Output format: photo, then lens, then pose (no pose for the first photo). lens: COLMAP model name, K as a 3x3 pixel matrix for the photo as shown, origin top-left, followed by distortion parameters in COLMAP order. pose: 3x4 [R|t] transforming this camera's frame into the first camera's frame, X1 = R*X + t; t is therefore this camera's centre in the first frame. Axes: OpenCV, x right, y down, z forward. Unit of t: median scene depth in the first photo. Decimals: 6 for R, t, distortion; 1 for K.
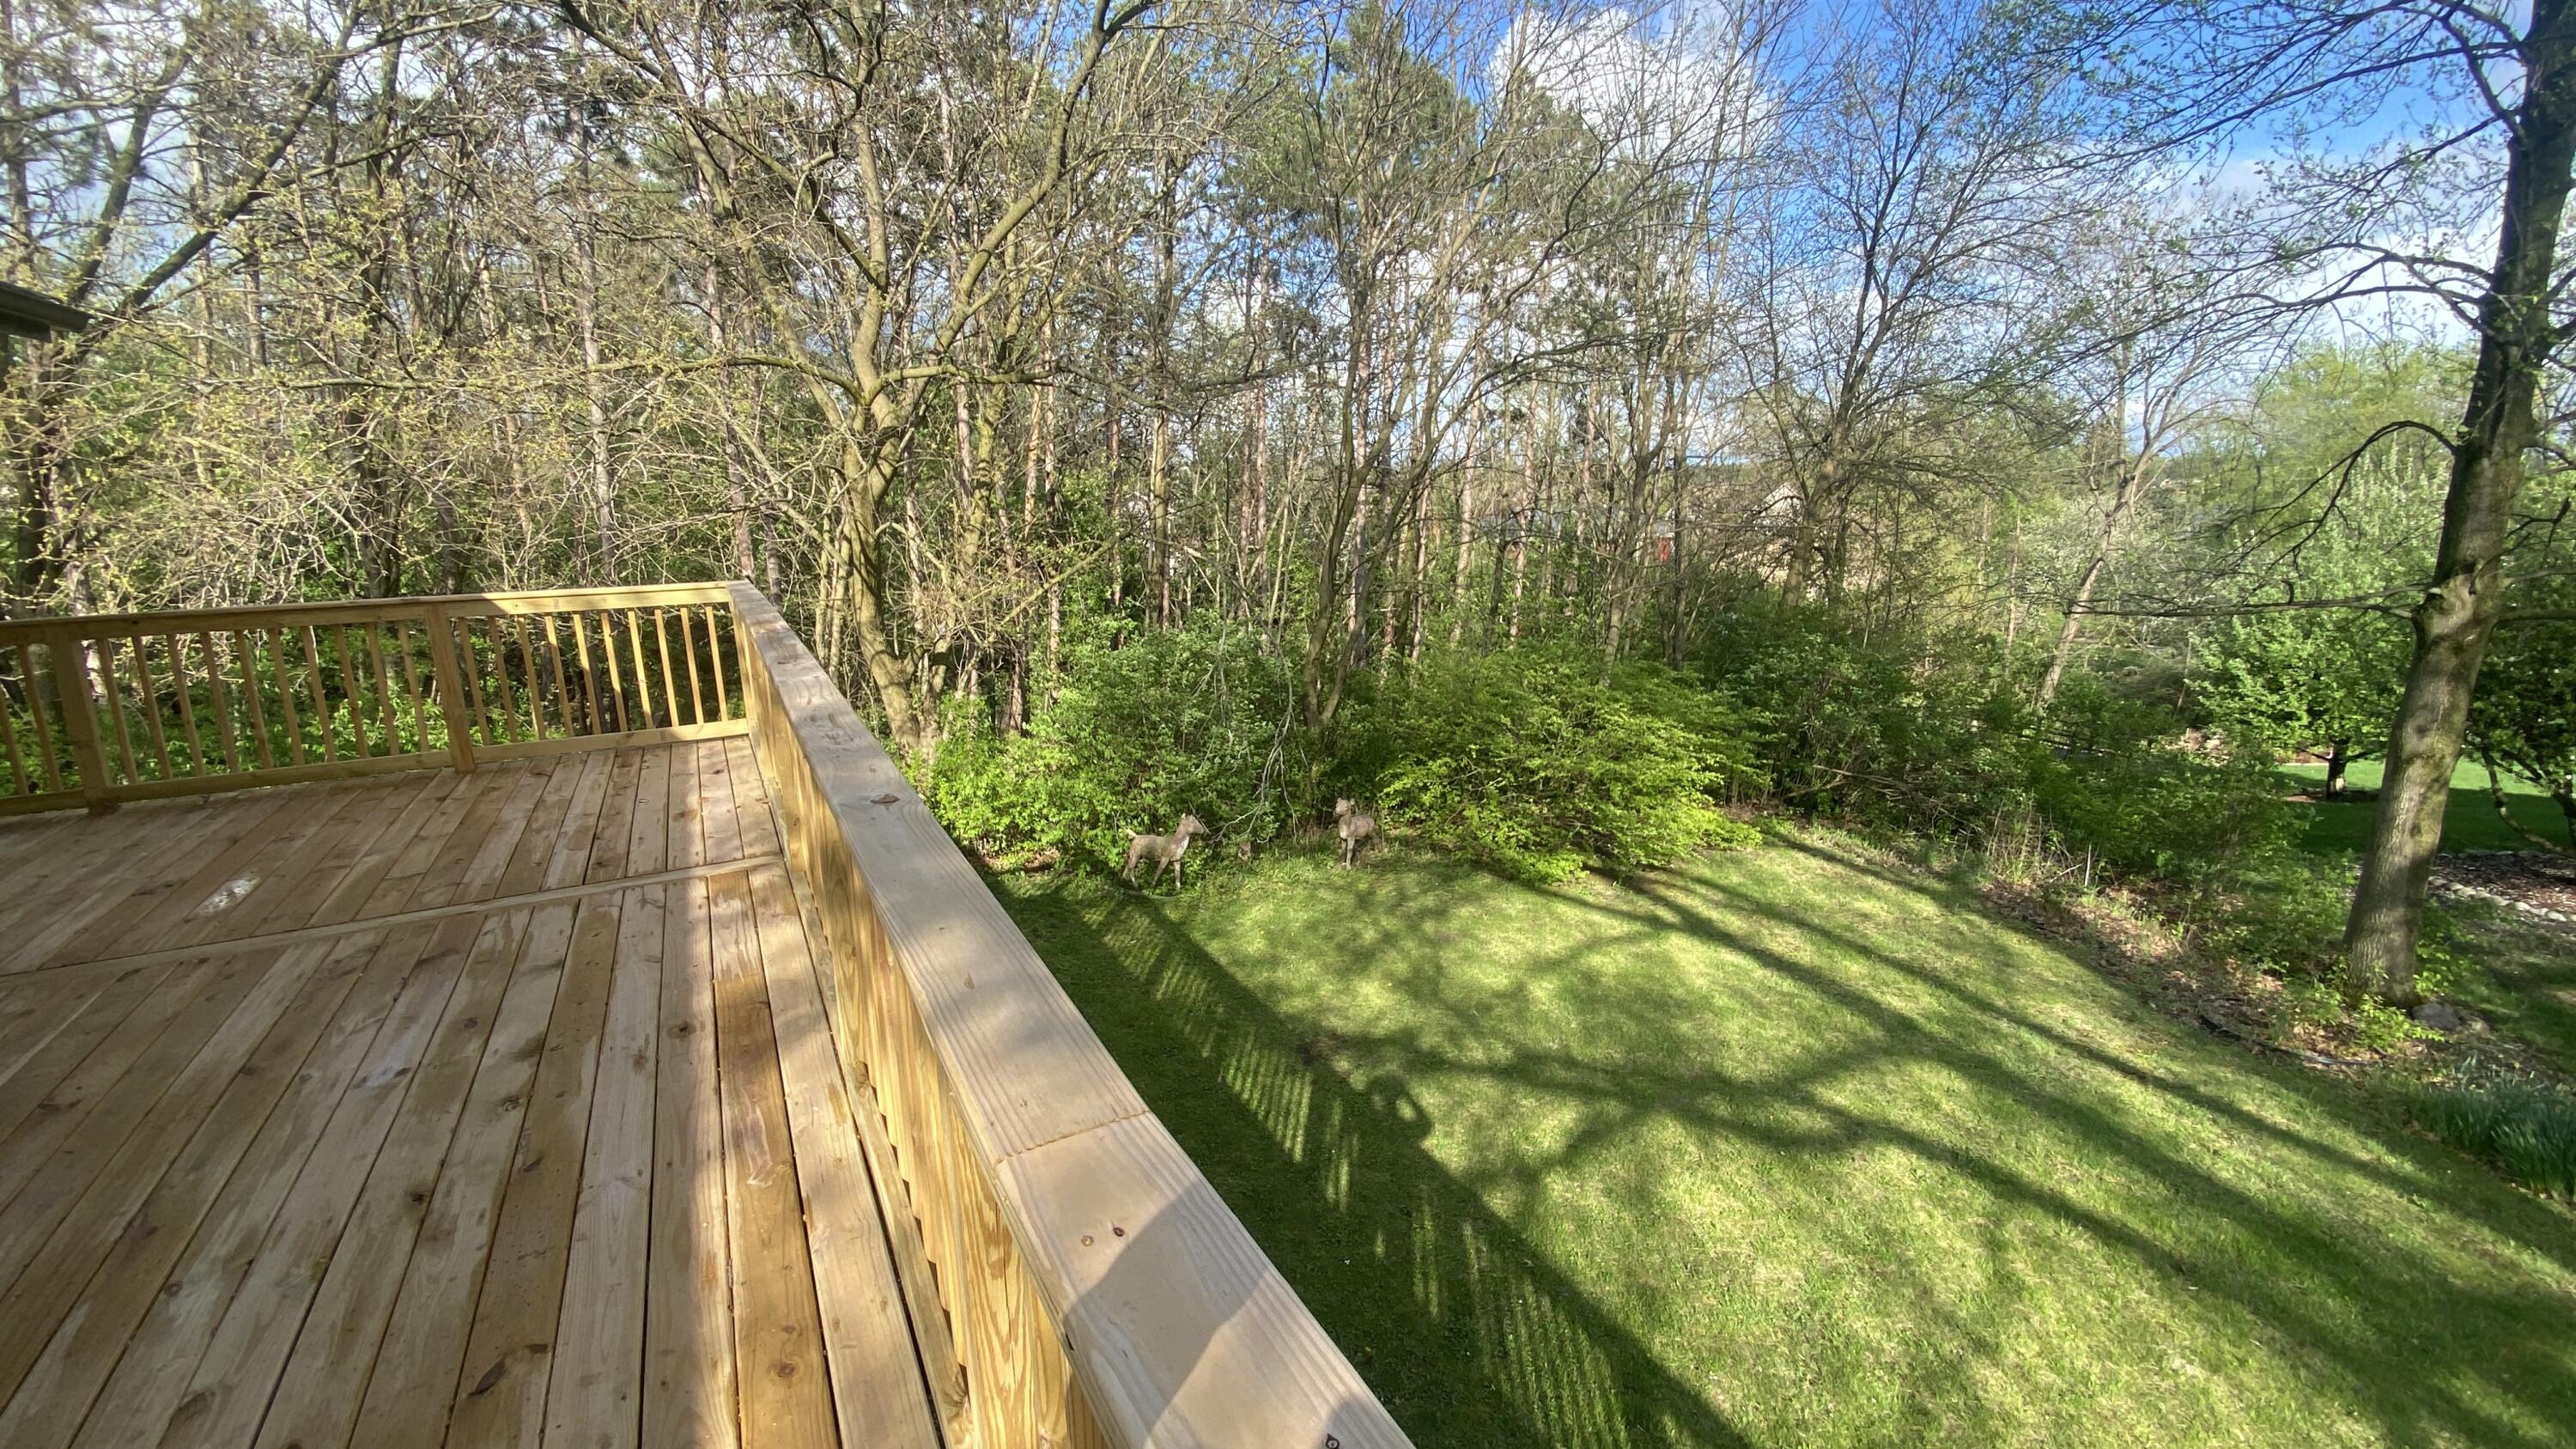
lens RADIAL K [[1036.9, 0, 1285.3], [0, 1036.9, 715.5], [0, 0, 1]] dist [0.030037, -0.024032]
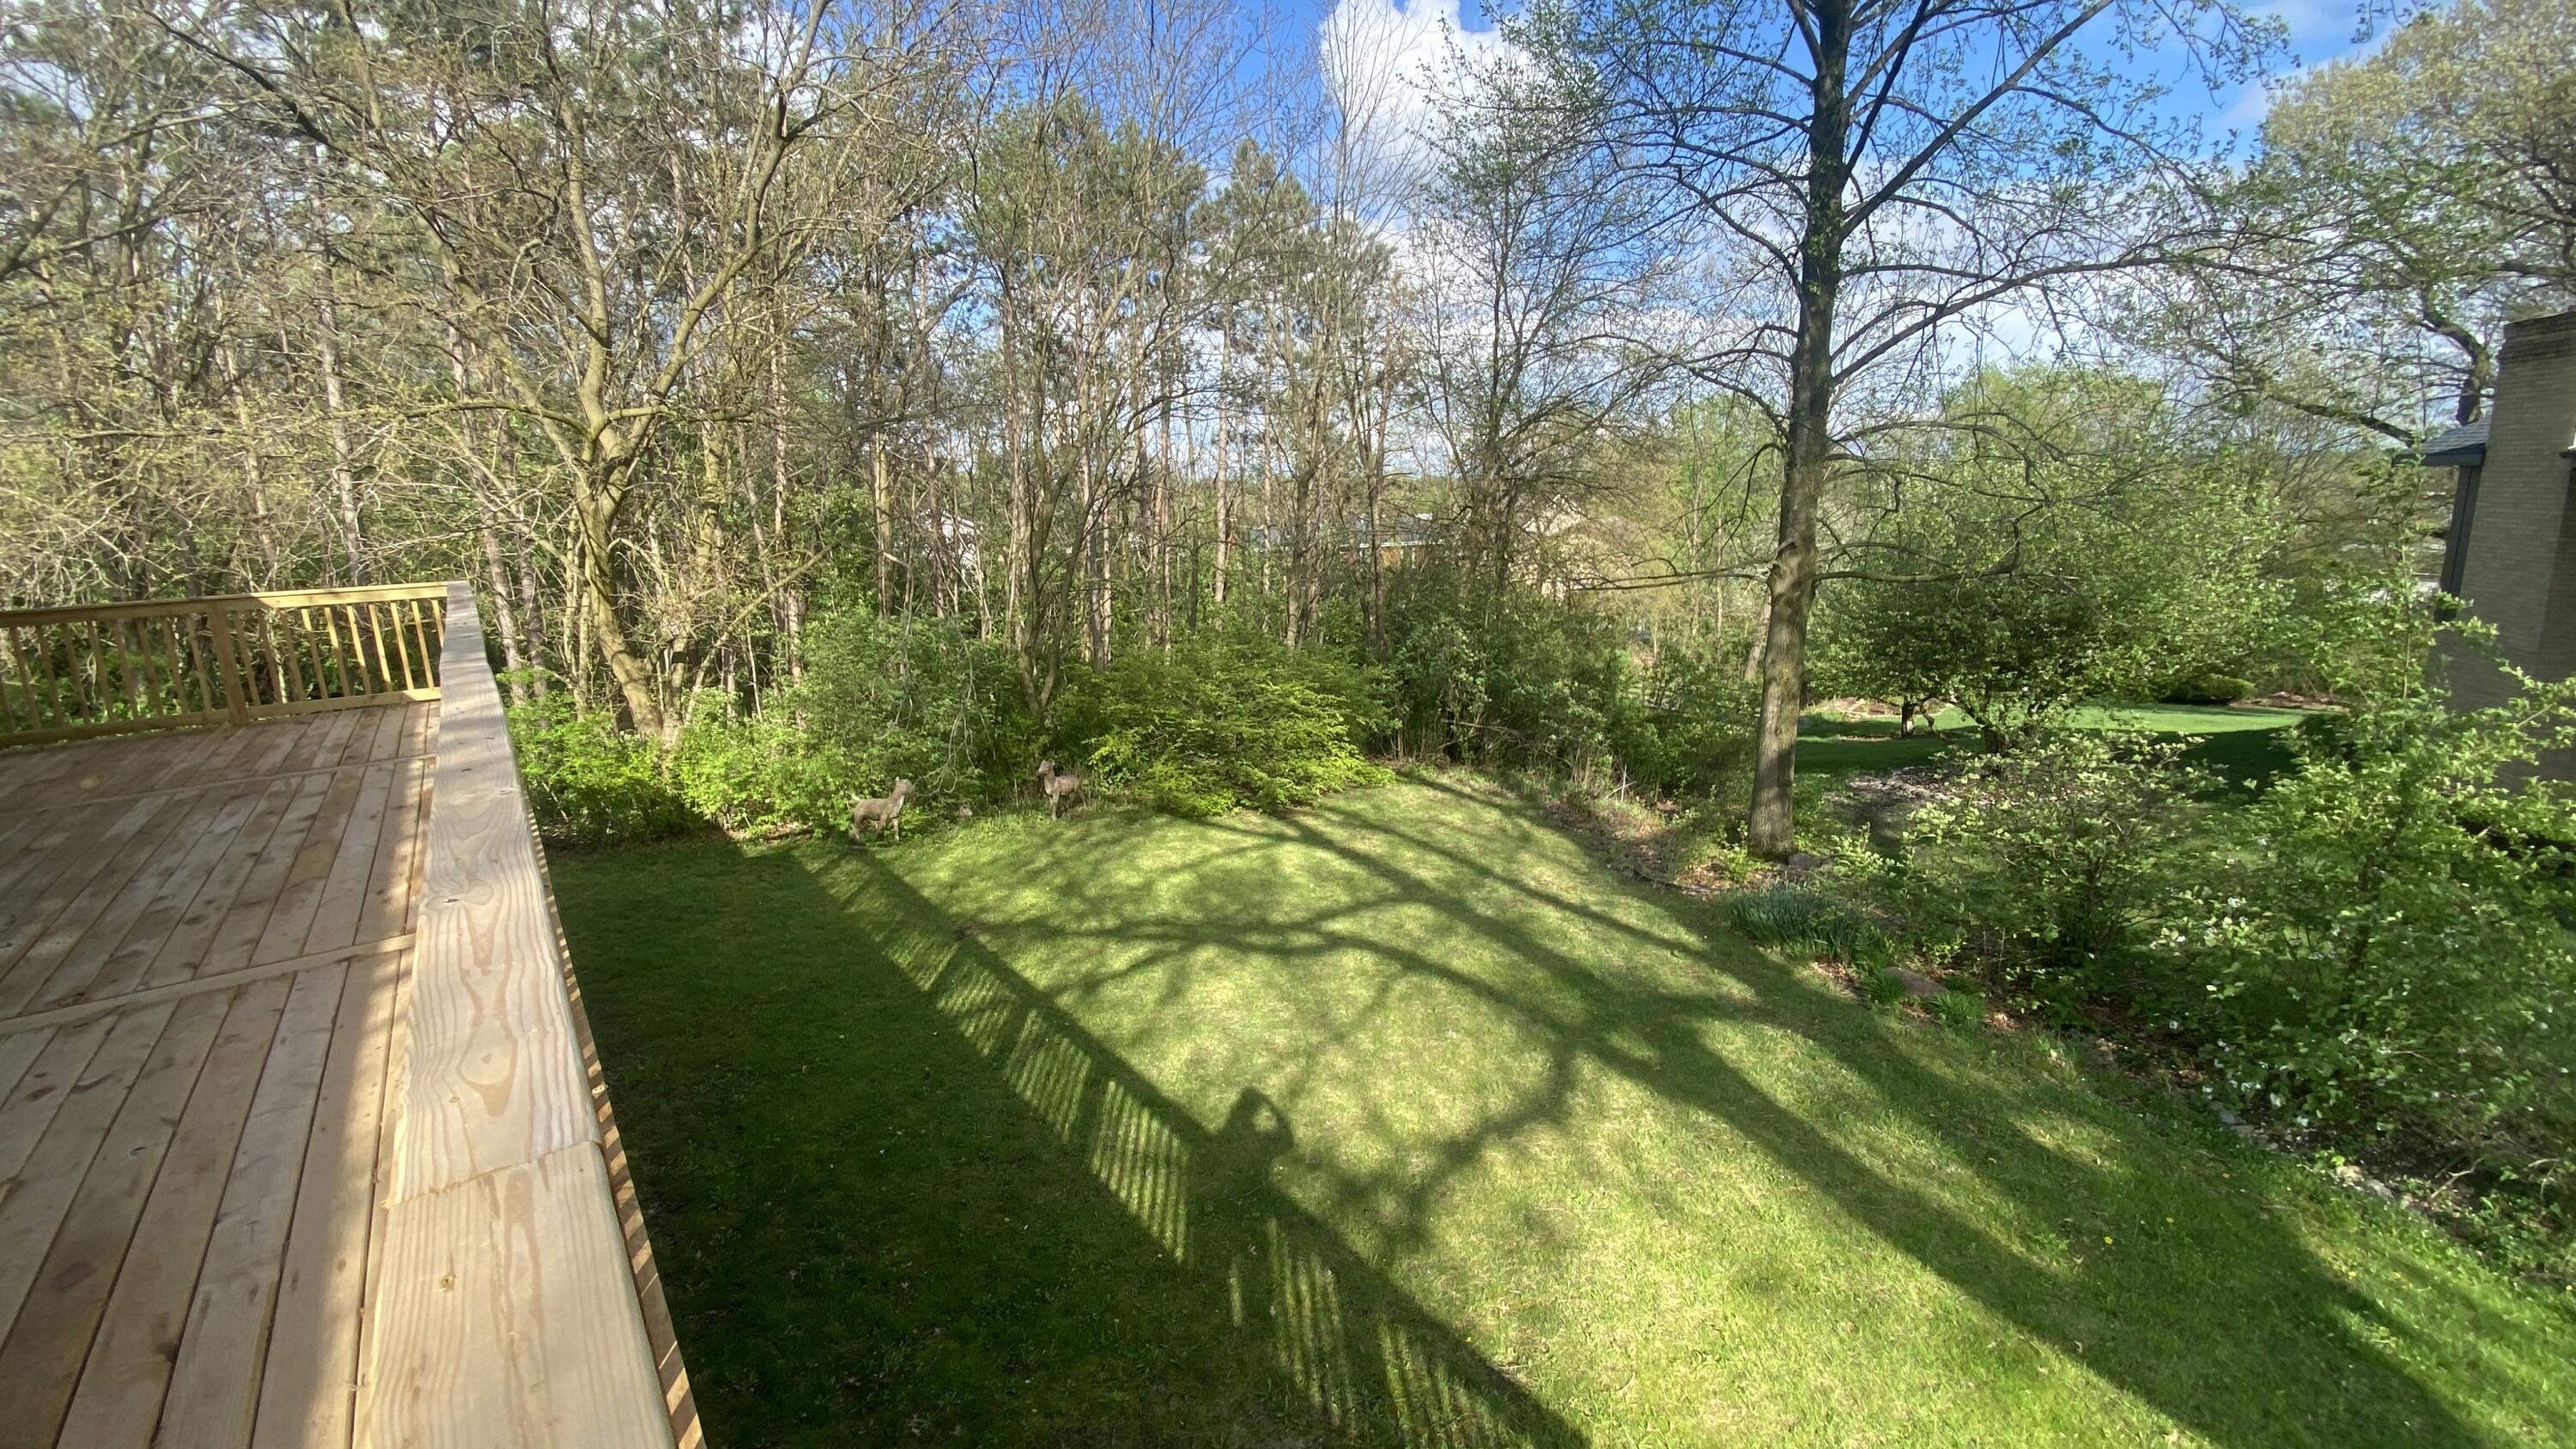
lens RADIAL K [[1036.9, 0, 1285.3], [0, 1036.9, 715.5], [0, 0, 1]] dist [0.030037, -0.024032]
pose [[0.987653, -0.045574, 0.149880, 0.178795], [0.047229, 0.998856, -0.007503, 0.058434], [-0.149366, 0.014489, 0.988676, -0.274763]]
